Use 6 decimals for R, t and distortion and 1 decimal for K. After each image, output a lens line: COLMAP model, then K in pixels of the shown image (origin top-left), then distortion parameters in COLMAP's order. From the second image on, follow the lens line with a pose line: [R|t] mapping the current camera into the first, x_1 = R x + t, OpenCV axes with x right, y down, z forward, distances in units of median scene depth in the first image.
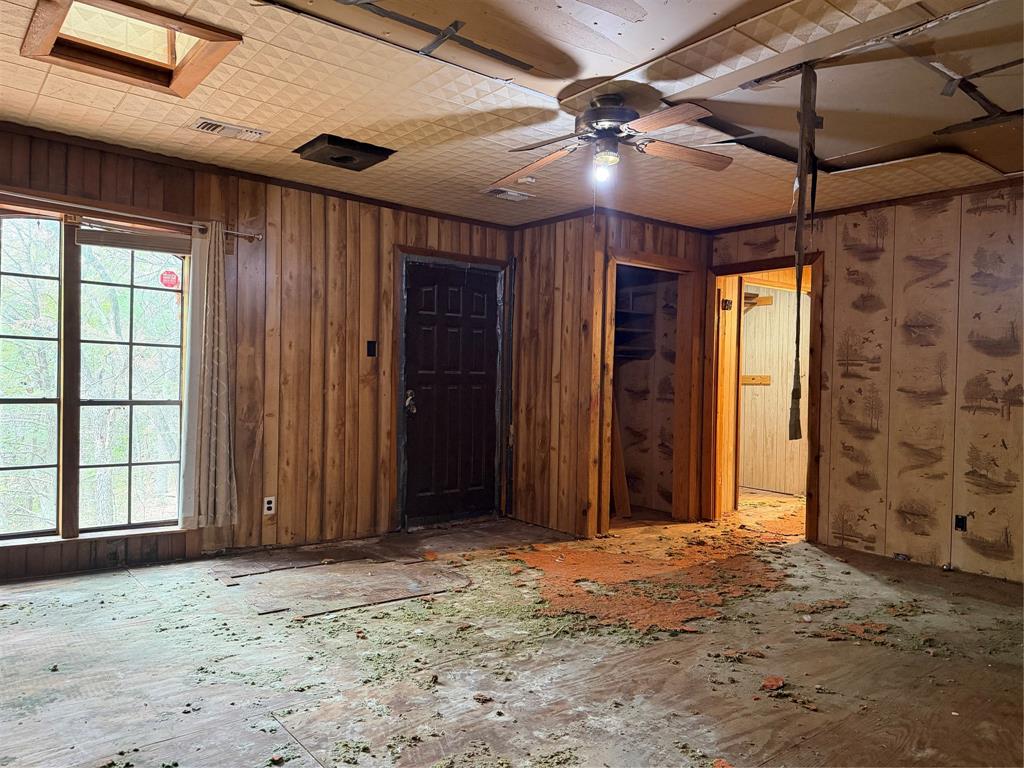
lens RADIAL K [[726.2, 0, 510.1], [0, 726.2, 383.2], [0, 0, 1]] dist [0.029221, -0.004979]
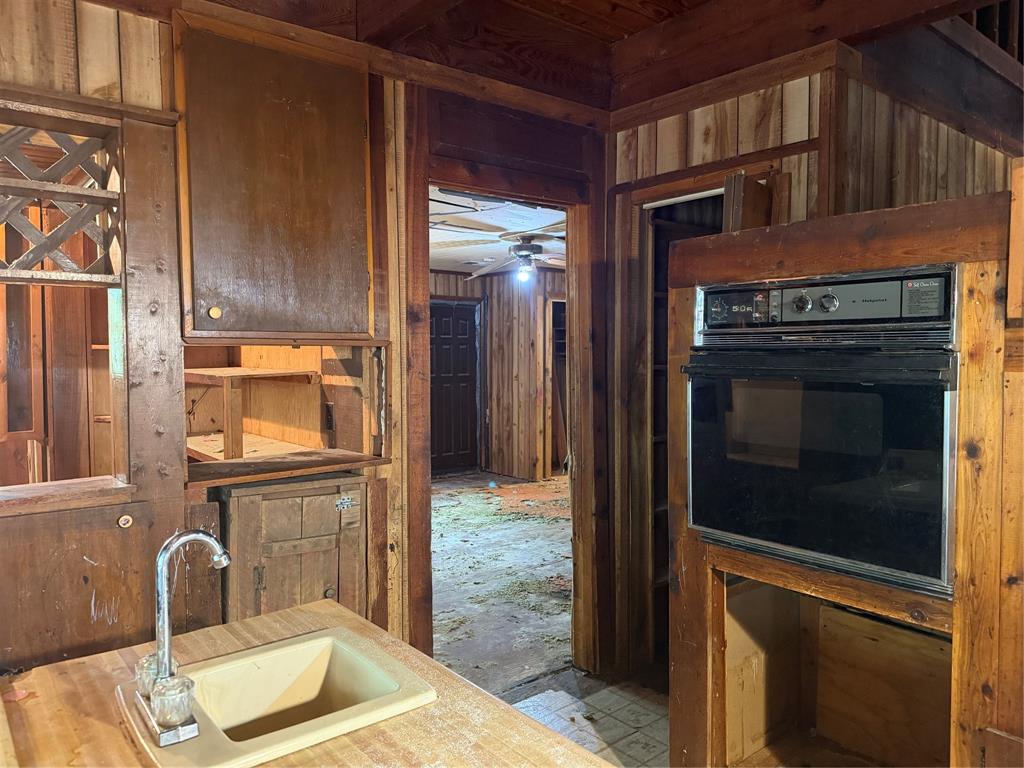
lens RADIAL K [[726.2, 0, 513.7], [0, 726.2, 384.6], [0, 0, 1]] dist [0.029221, -0.004979]
pose [[0.999692, -0.021730, 0.012028, 0.041913], [0.021333, 0.999254, 0.032200, -0.041525], [-0.012719, -0.031934, 0.999409, -0.514380]]
